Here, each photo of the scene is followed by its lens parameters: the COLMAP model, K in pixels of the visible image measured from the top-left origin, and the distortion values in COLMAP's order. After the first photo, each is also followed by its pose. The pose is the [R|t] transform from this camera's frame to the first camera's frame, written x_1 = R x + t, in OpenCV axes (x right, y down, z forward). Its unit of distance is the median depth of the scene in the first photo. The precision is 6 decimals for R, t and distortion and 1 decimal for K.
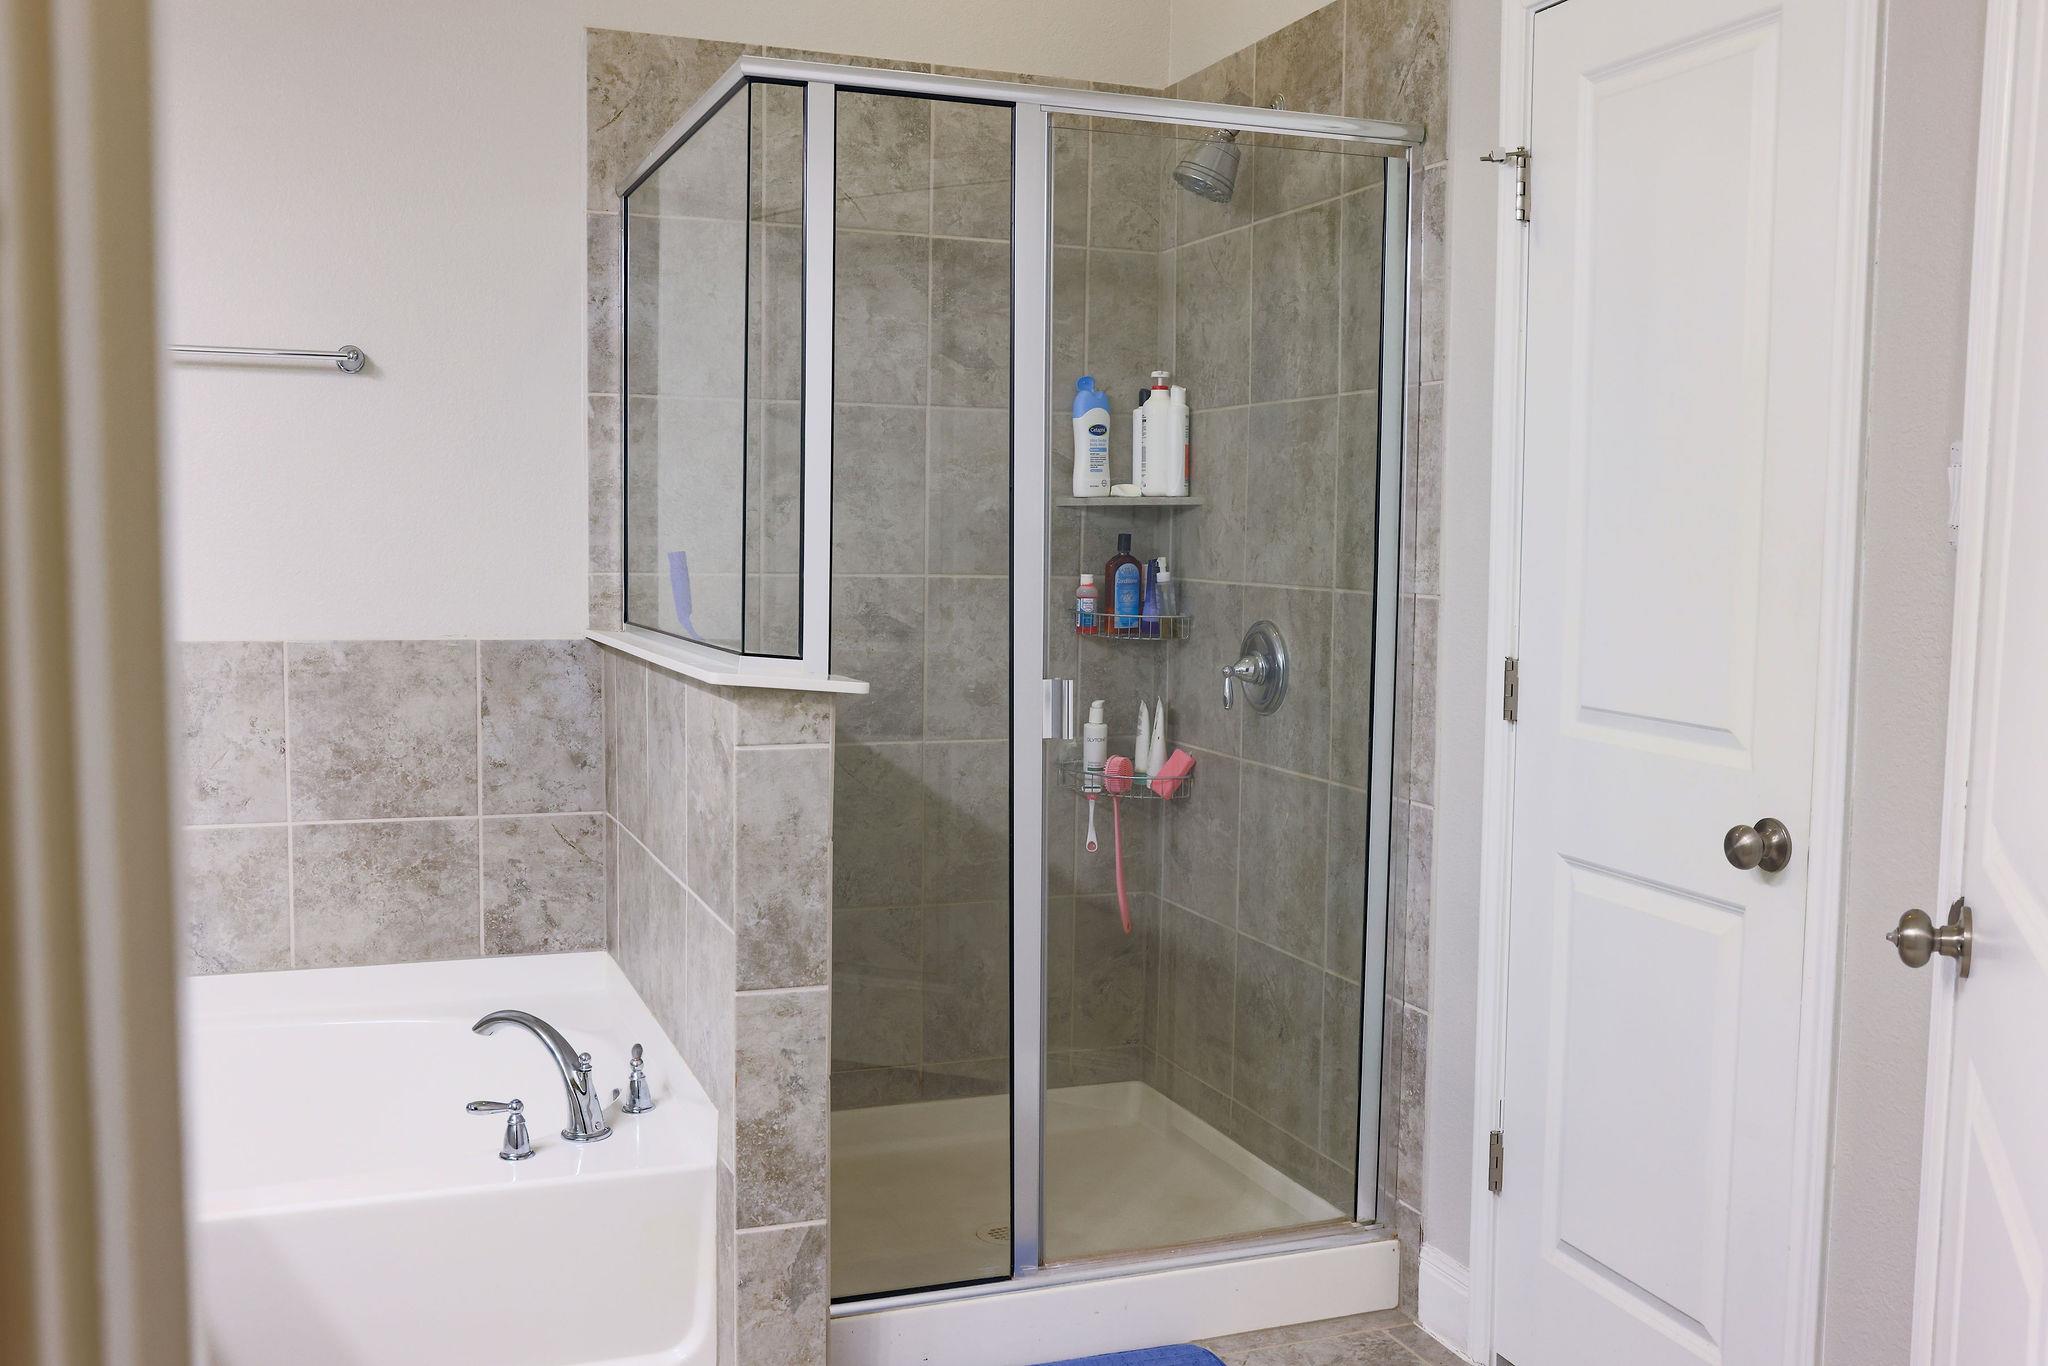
lens RADIAL K [[1937.4, 0, 1024.2], [0, 1937.4, 732.3], [0, 0, 1]] dist [-0.003921, -0.000703]
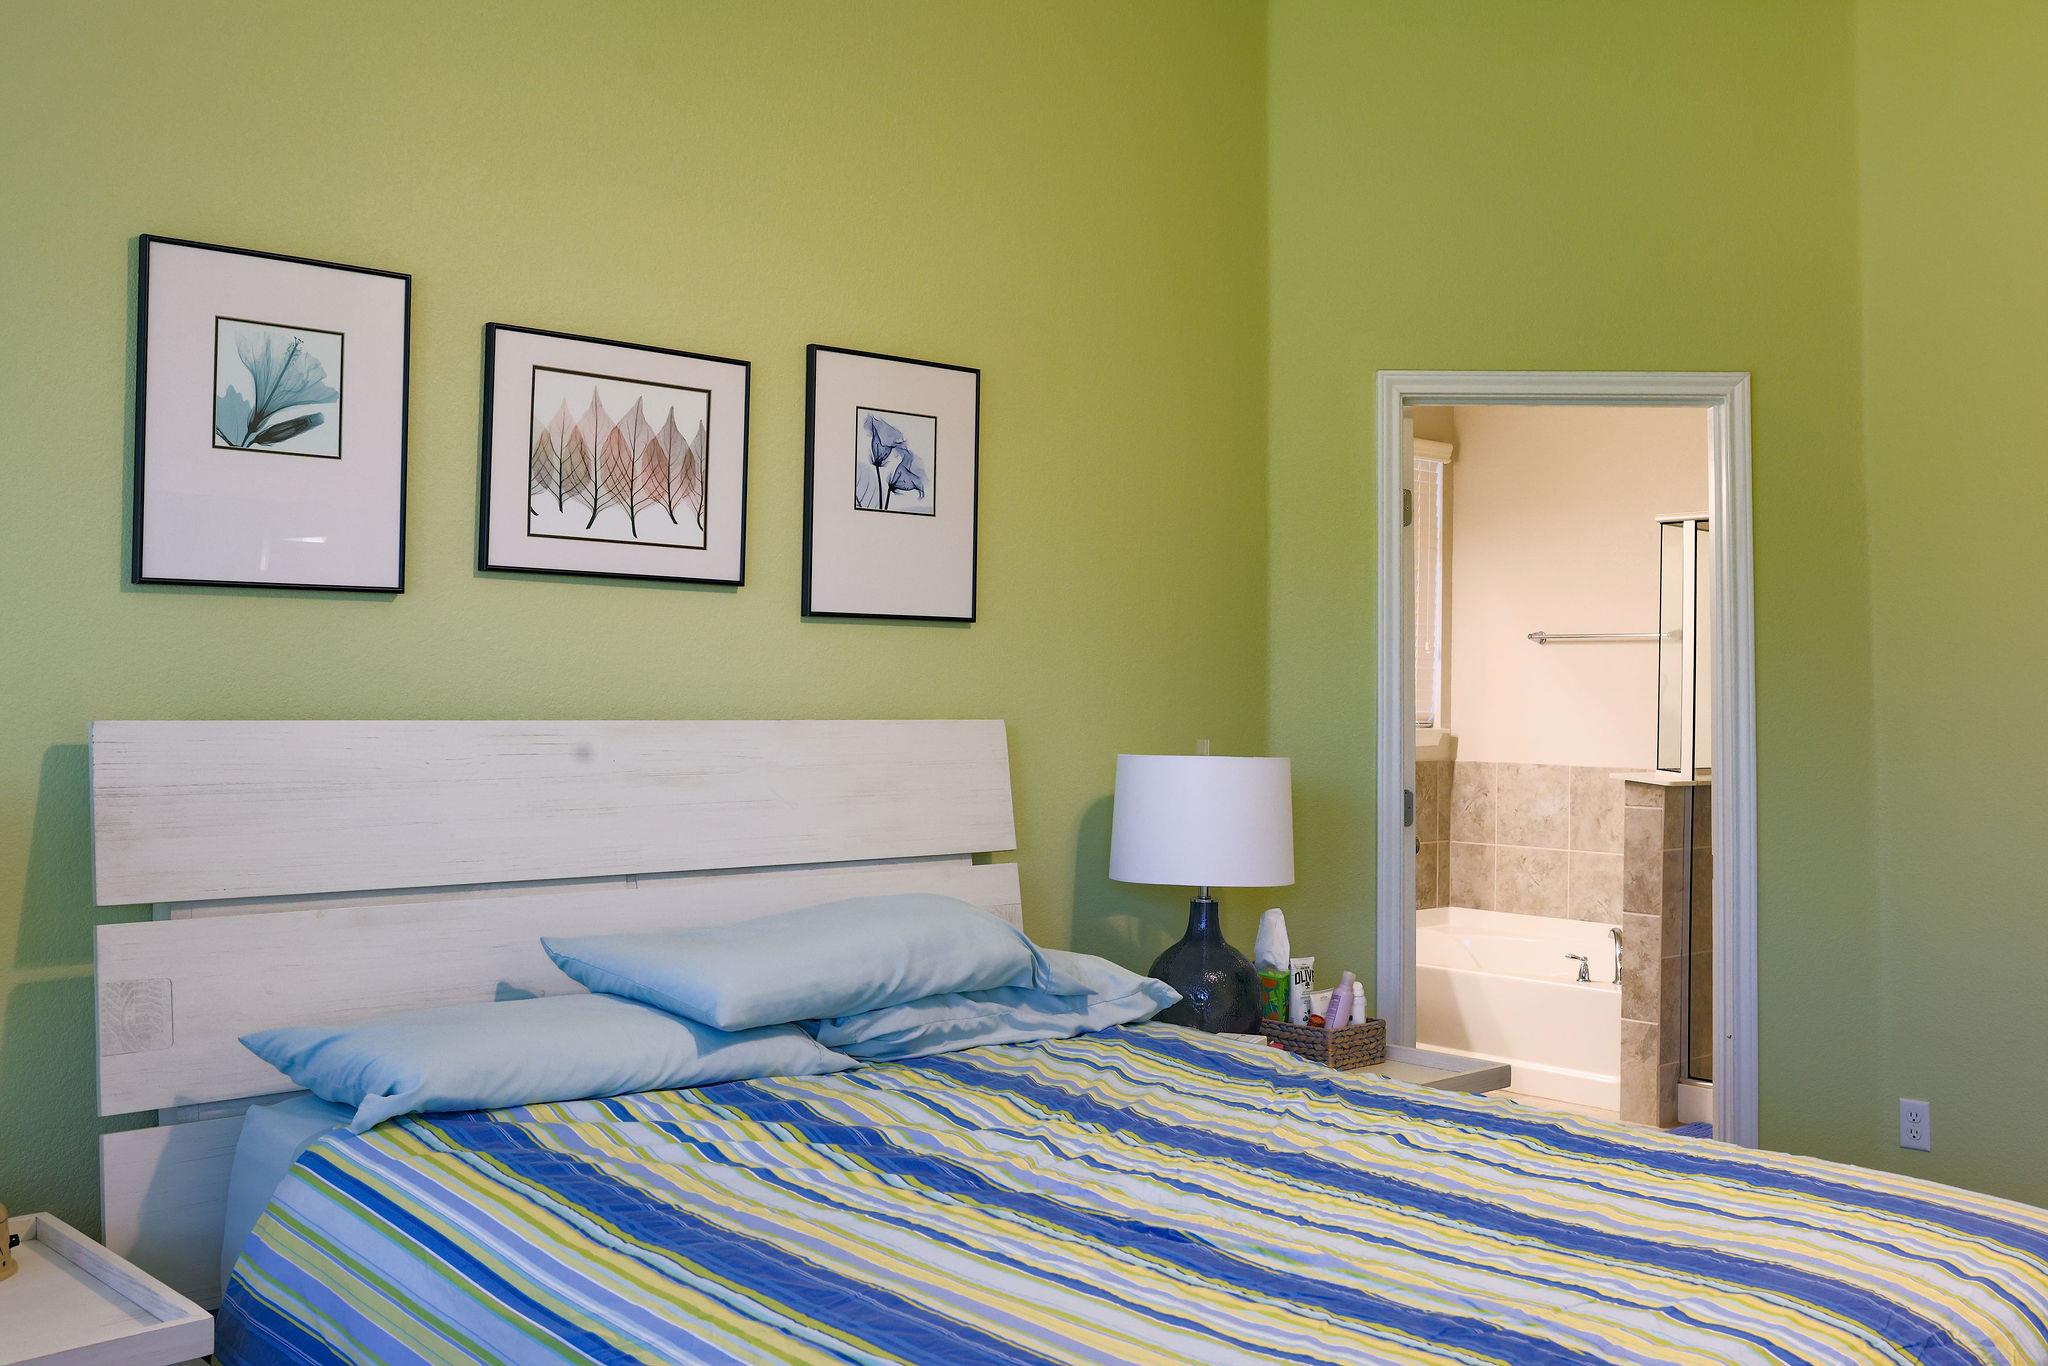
lens RADIAL K [[1862.4, 0, 965.8], [0, 1862.4, 632.6], [0, 0, 1]] dist [0.006403, 0.002895]
pose [[0.344487, -0.040404, -0.937921, 1.318250], [-0.112860, 0.990045, -0.084101, 0.062545], [0.931983, 0.134825, 0.336497, -0.413098]]
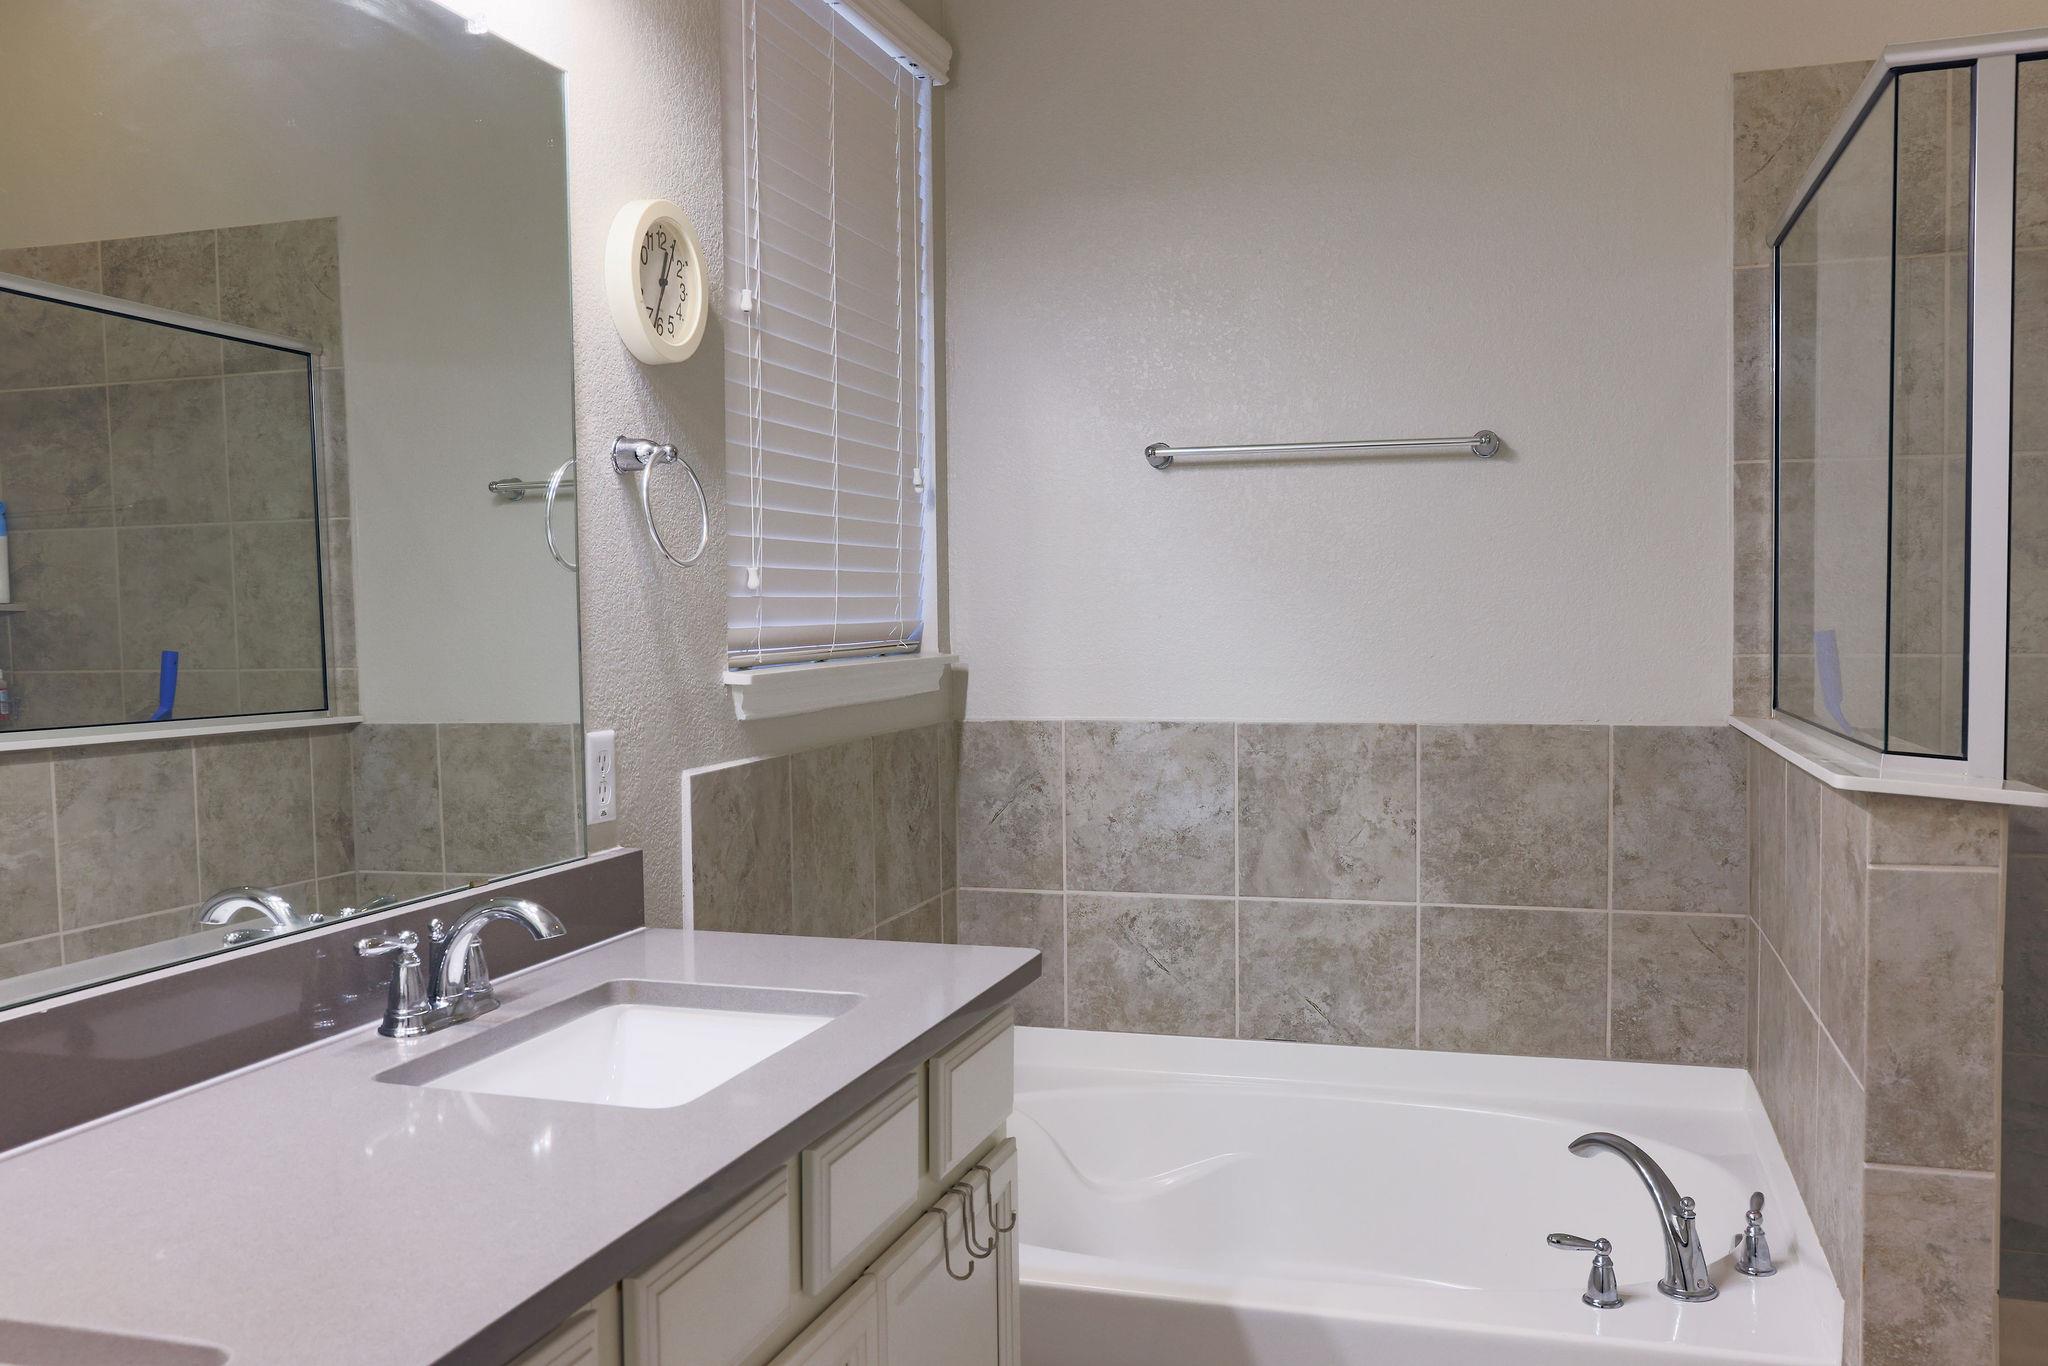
lens RADIAL K [[1780.0, 0, 980.9], [0, 1780.0, 676.1], [0, 0, 1]] dist [-0.066718, 0.100441]
pose [[0.785141, -0.000422, -0.619317, 0.015365], [-0.041728, 0.997691, -0.053580, -0.013052], [0.617909, 0.067910, 0.783311, 0.130240]]
